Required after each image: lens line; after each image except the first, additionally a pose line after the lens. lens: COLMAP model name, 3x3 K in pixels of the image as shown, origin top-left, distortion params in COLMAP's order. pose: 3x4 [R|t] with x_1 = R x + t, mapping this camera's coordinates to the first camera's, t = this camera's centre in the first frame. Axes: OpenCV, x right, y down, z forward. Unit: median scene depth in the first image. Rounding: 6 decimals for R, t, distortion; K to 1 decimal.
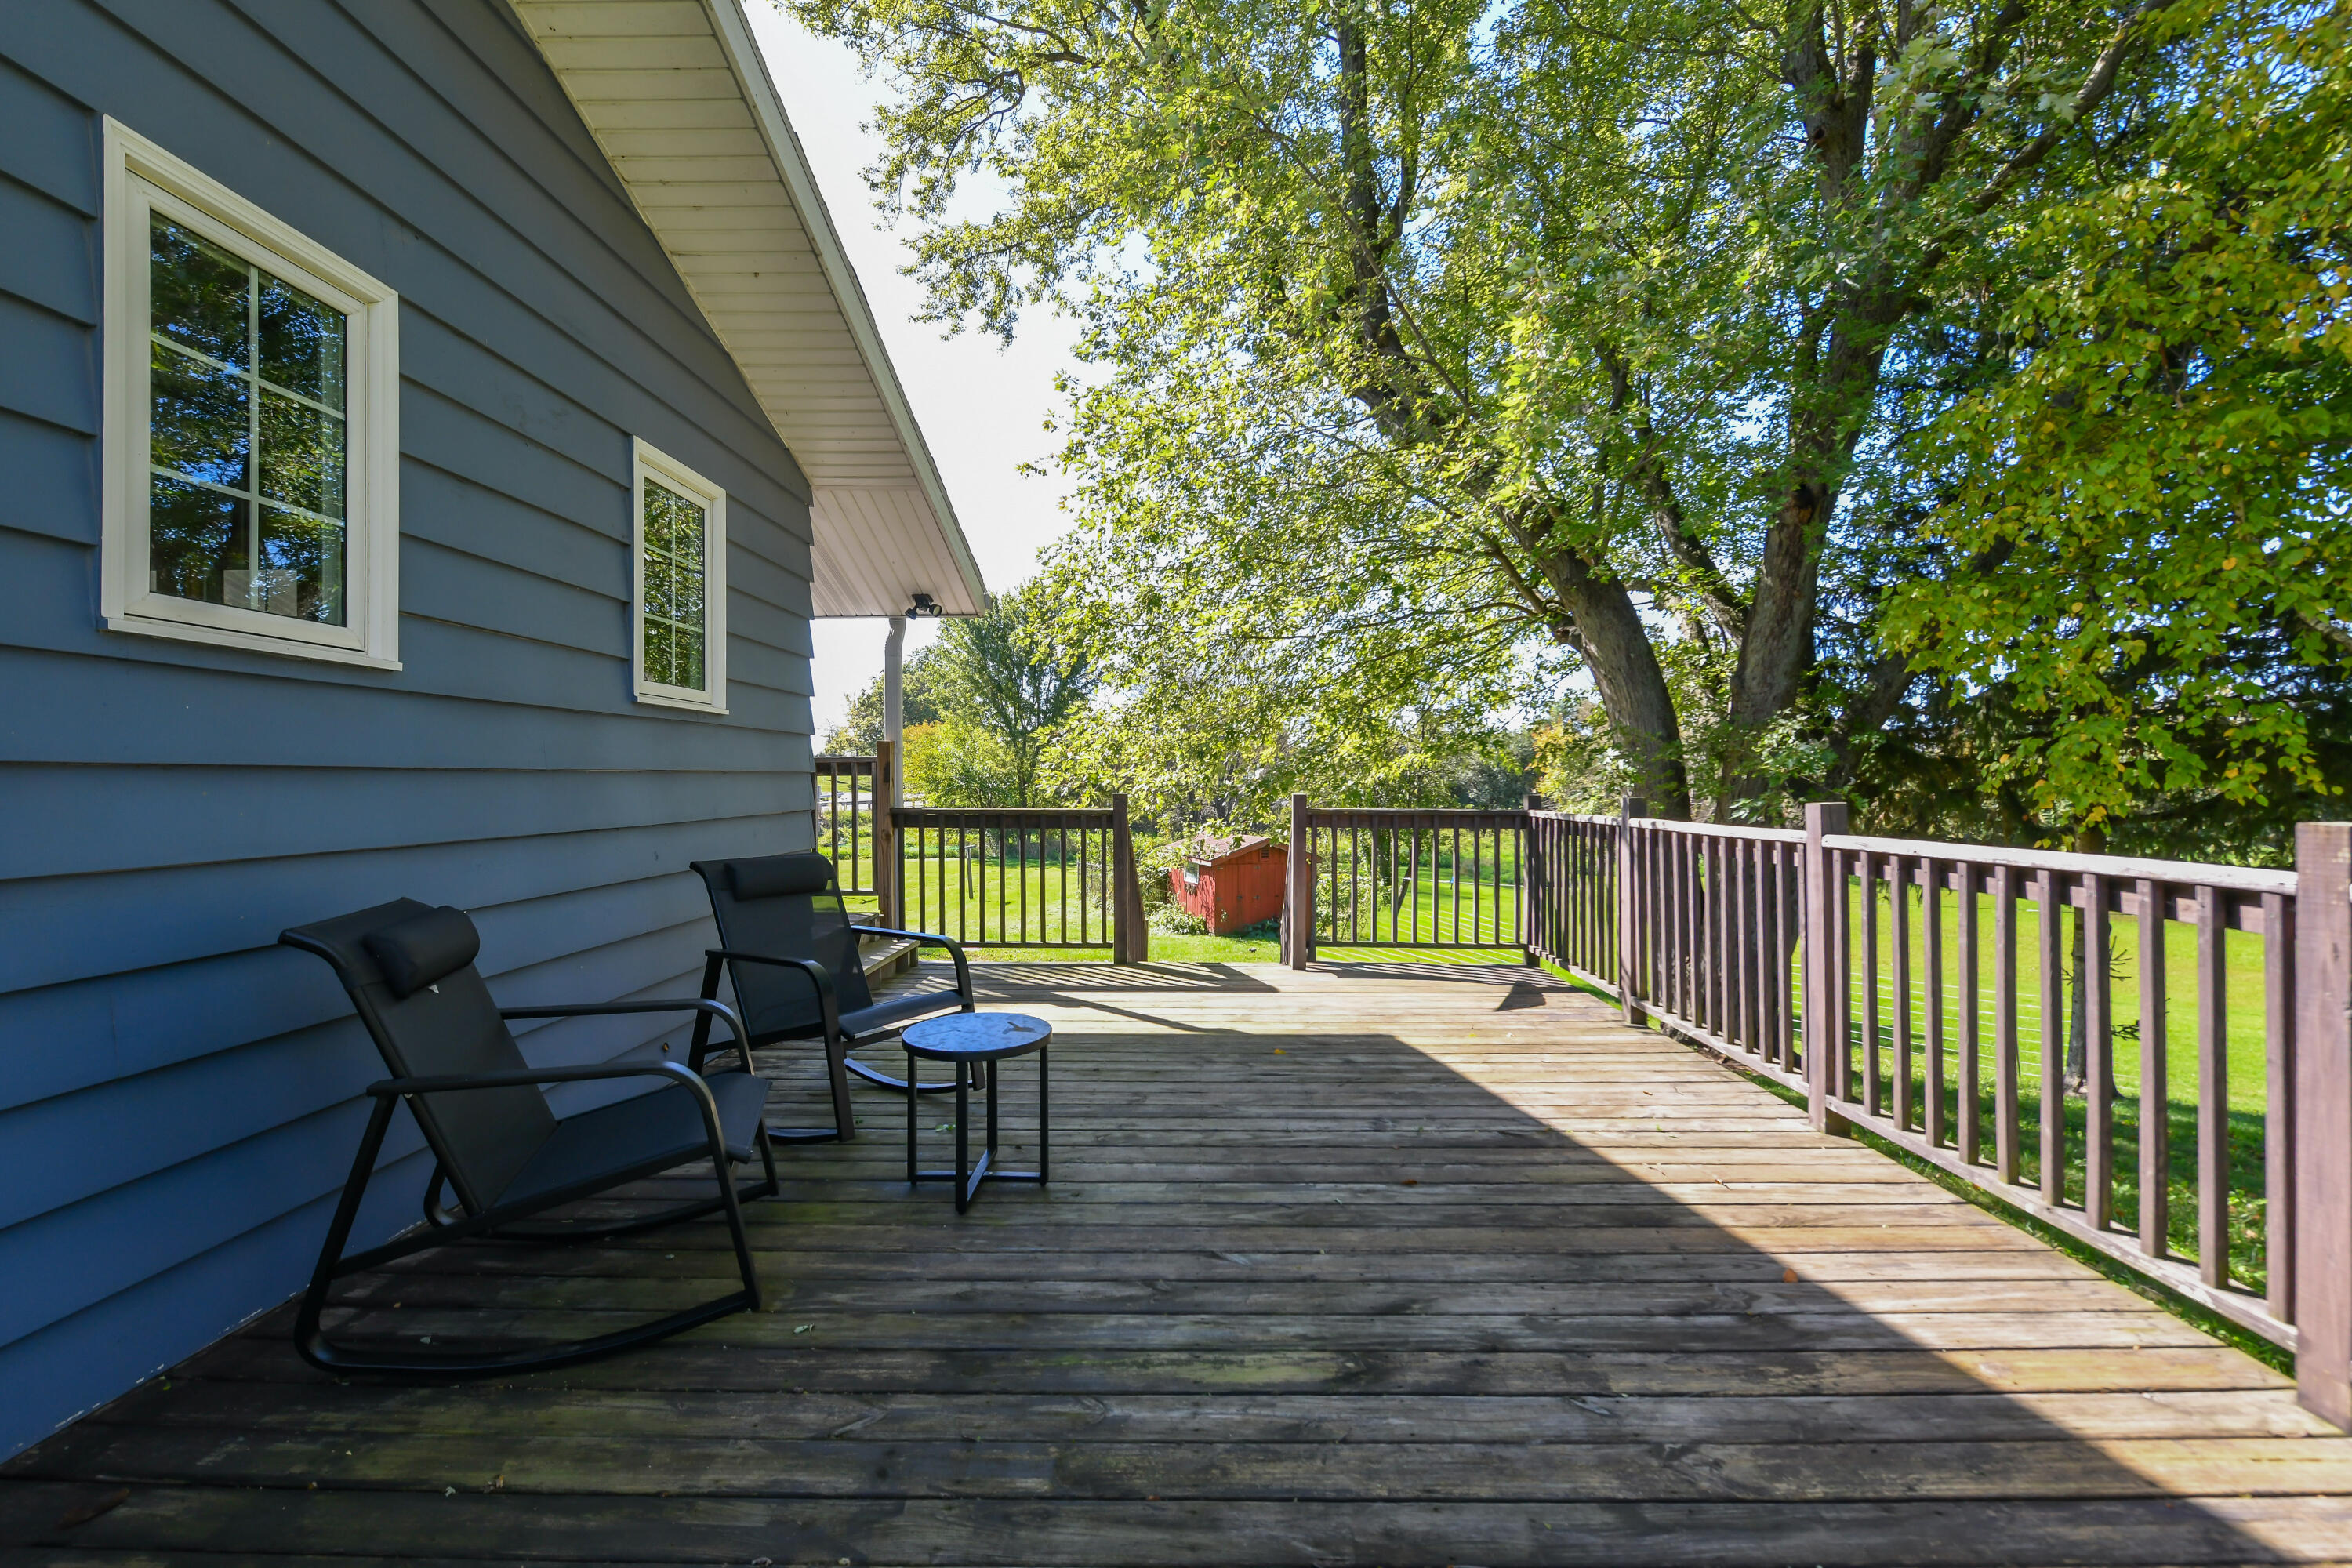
lens RADIAL K [[926.8, 0, 1180.8], [0, 926.8, 780.4], [0, 0, 1]] dist [-0.003020, -0.000070]
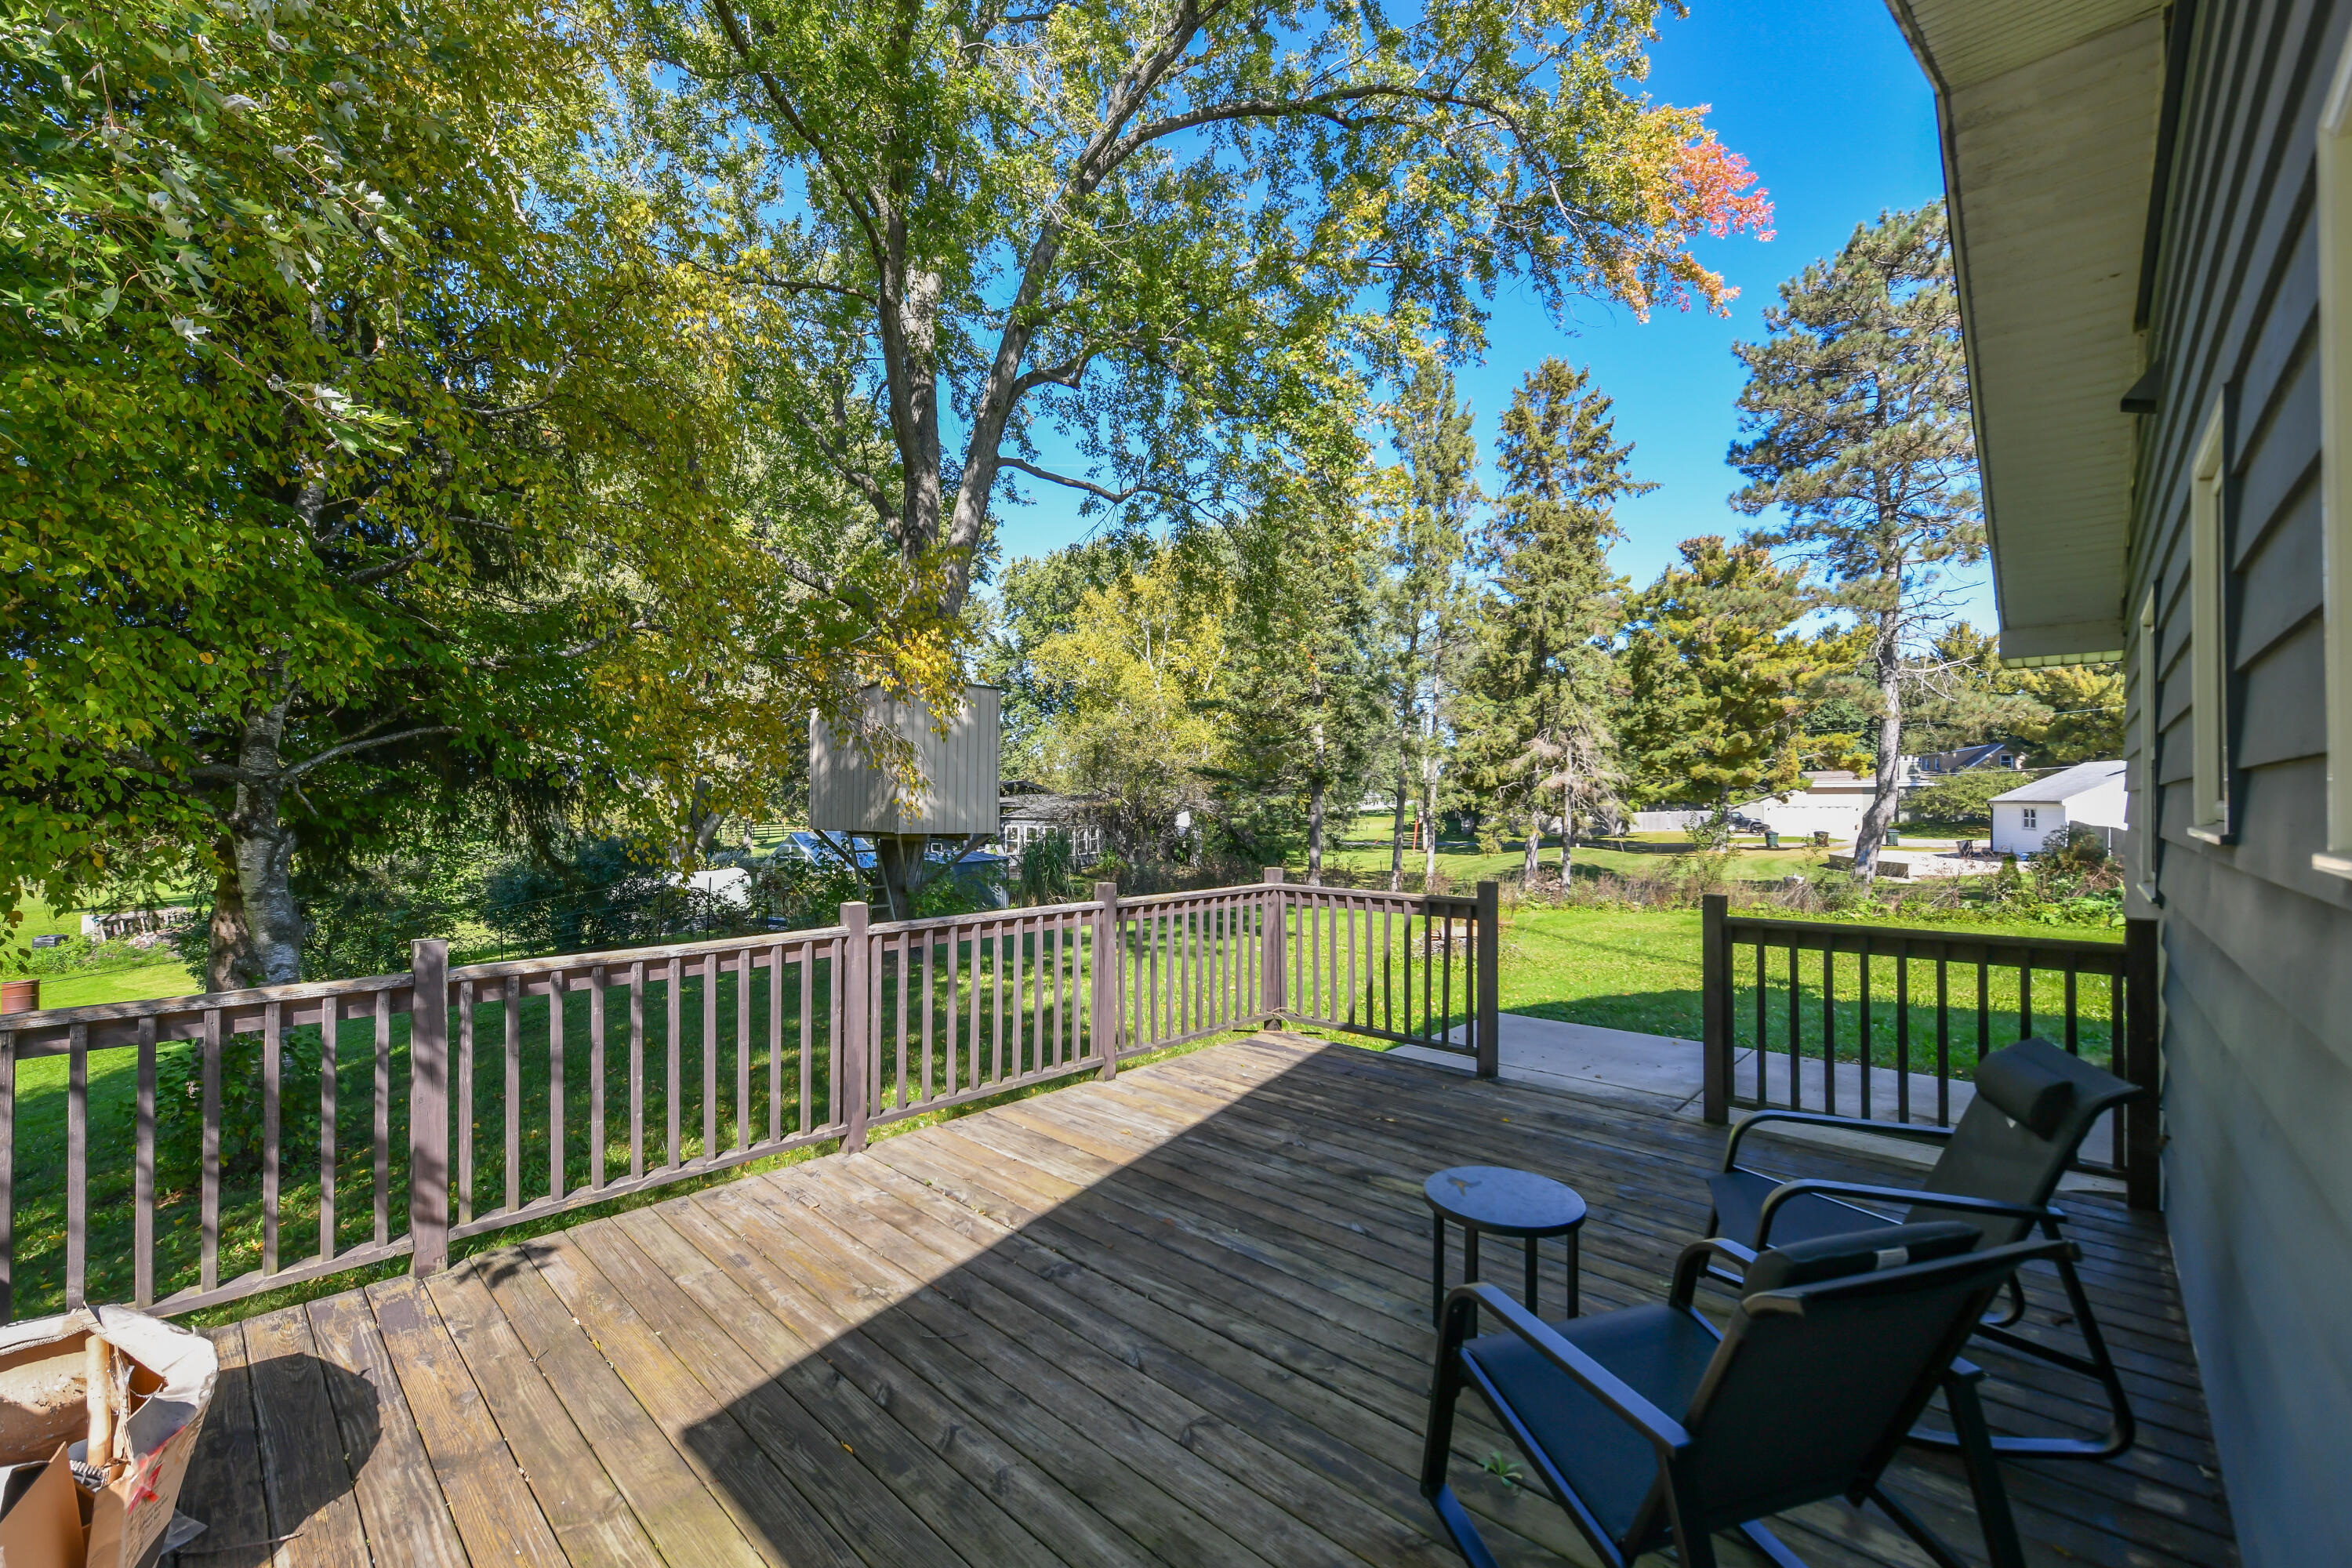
lens RADIAL K [[926.8, 0, 1177.3], [0, 926.8, 796.6], [0, 0, 1]] dist [-0.003020, -0.000070]
pose [[-0.732156, 0.008204, 0.681087, -0.635499], [-0.002132, 0.999895, -0.014336, -0.127213], [-0.681133, -0.011948, -0.732062, 1.959302]]
